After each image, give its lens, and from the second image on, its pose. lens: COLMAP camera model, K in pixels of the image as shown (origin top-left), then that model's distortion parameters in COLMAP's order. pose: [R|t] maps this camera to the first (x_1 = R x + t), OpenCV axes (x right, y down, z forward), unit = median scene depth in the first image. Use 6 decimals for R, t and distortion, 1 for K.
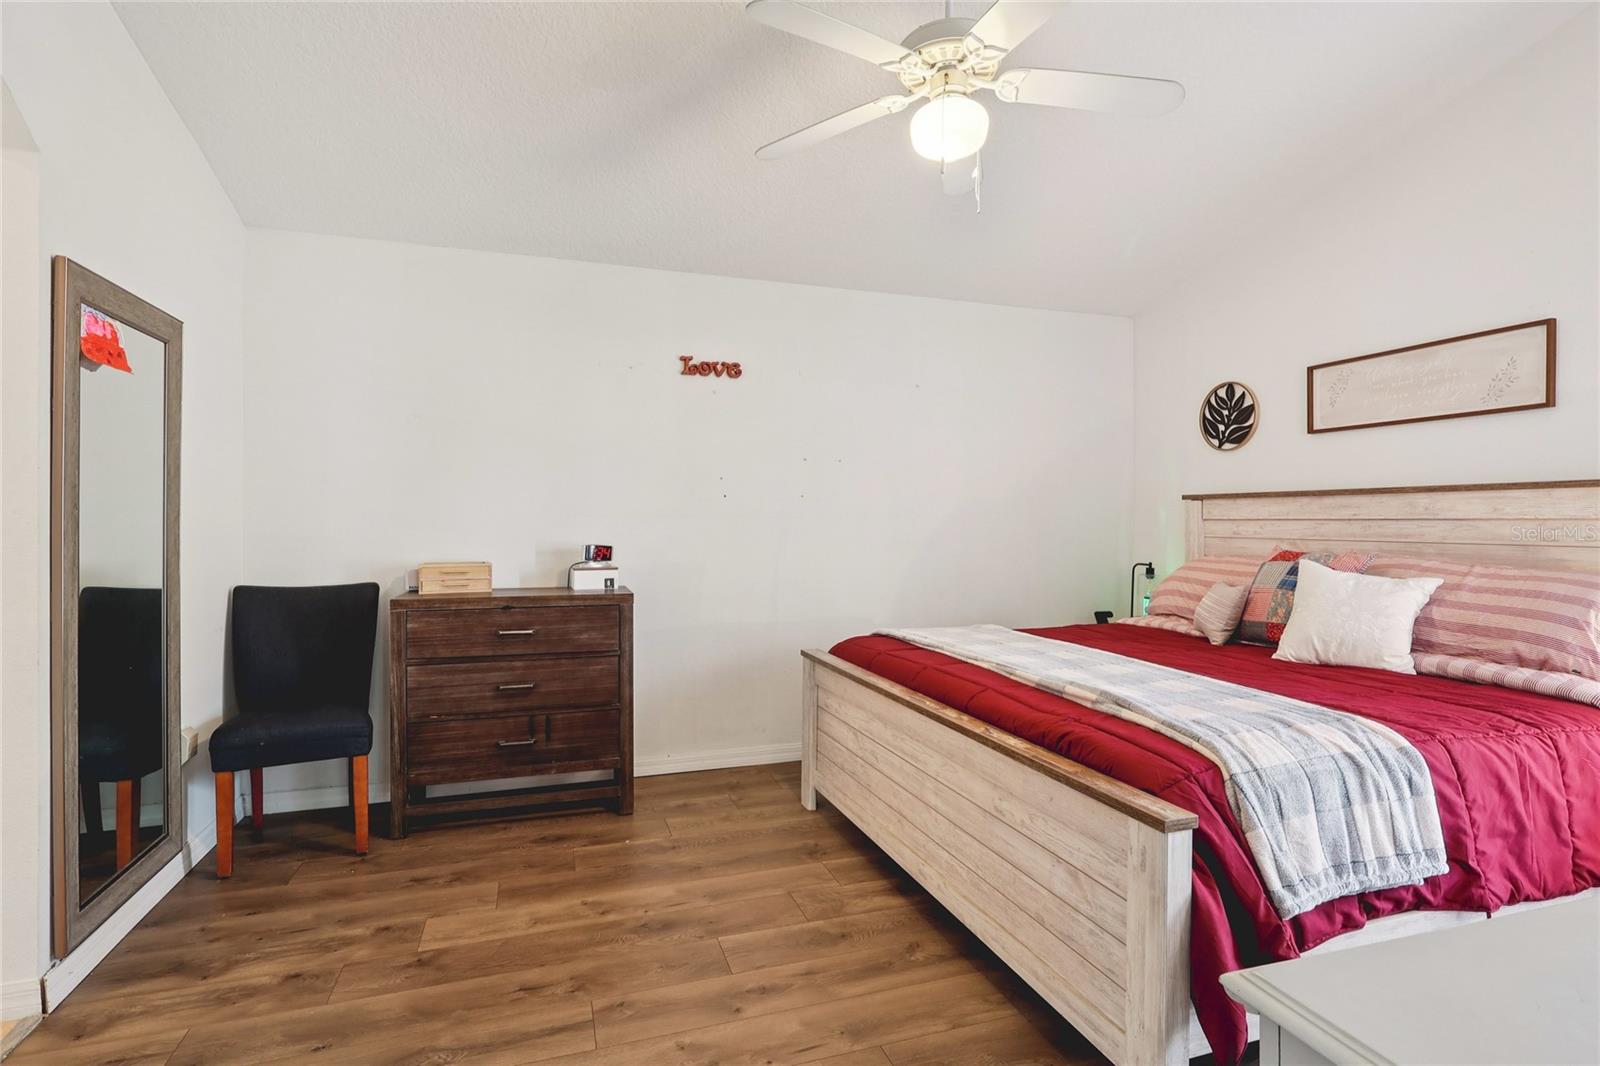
lens RADIAL K [[779.9, 0, 800.0], [0, 779.9, 533.0], [0, 0, 1]] dist [-0.000850, -0.000070]
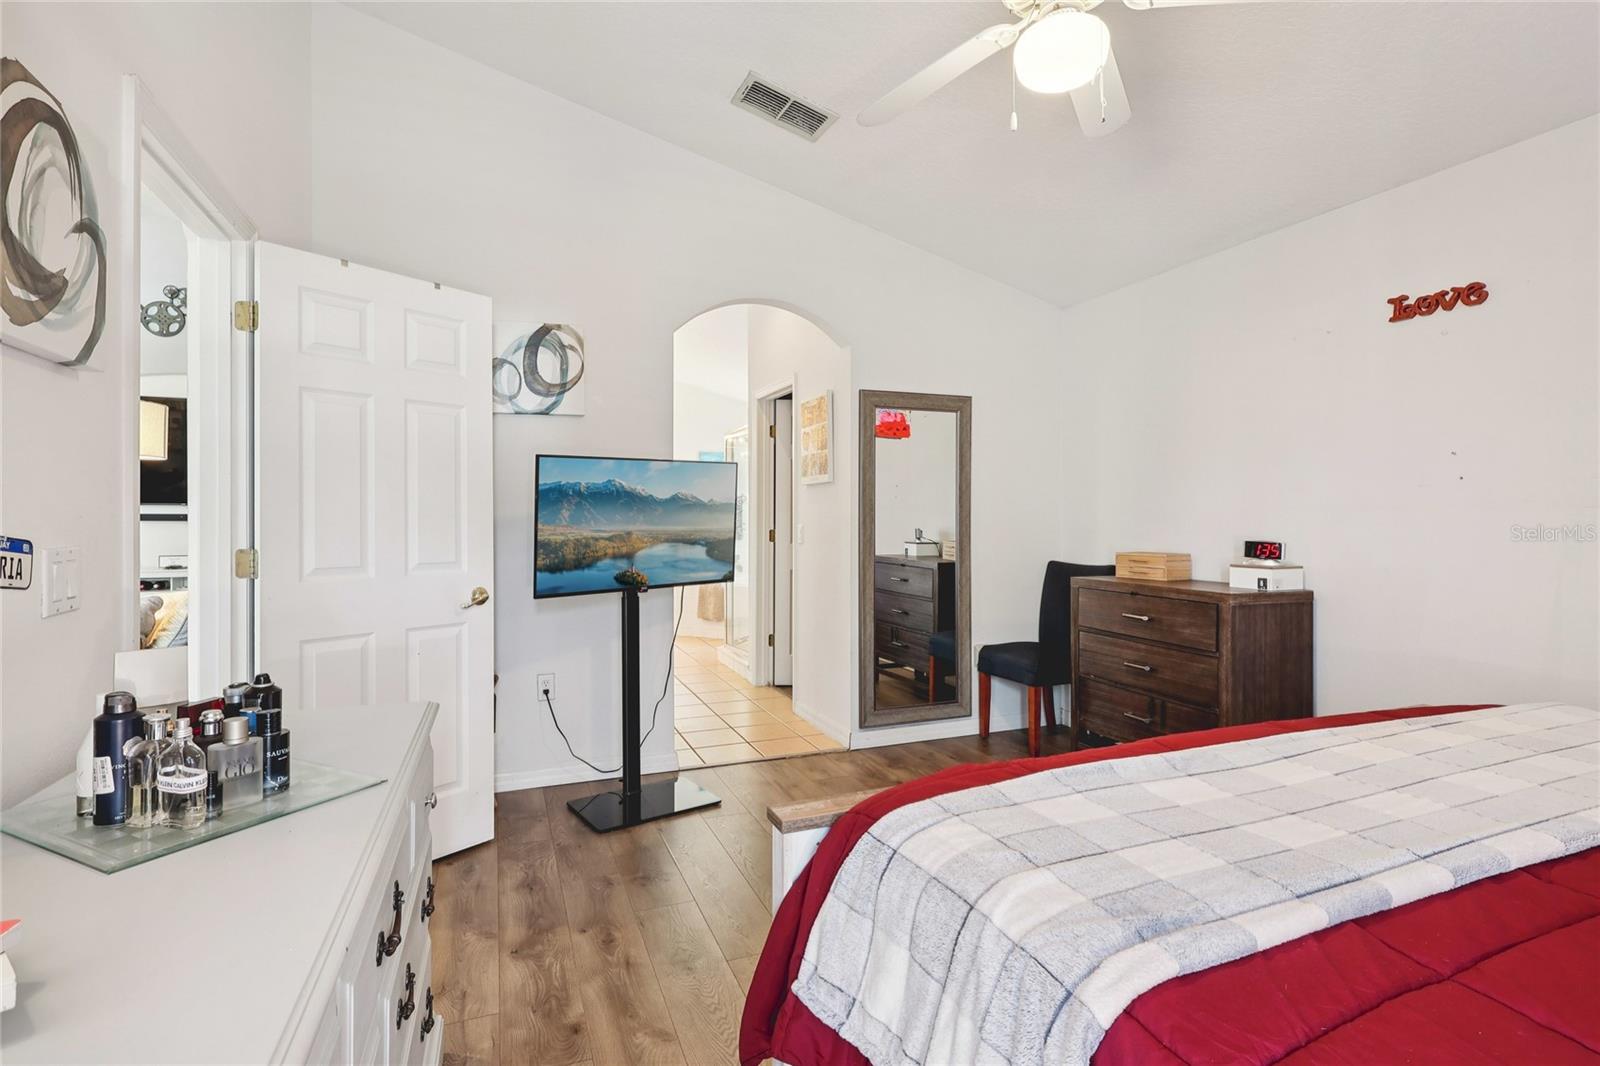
lens RADIAL K [[779.9, 0, 800.0], [0, 779.9, 533.0], [0, 0, 1]] dist [-0.000850, -0.000070]
pose [[0.055399, 0.018586, -0.998291, 0.691912], [-0.009407, 0.999792, 0.018092, -0.006388], [0.998420, 0.008389, 0.055562, 0.451745]]
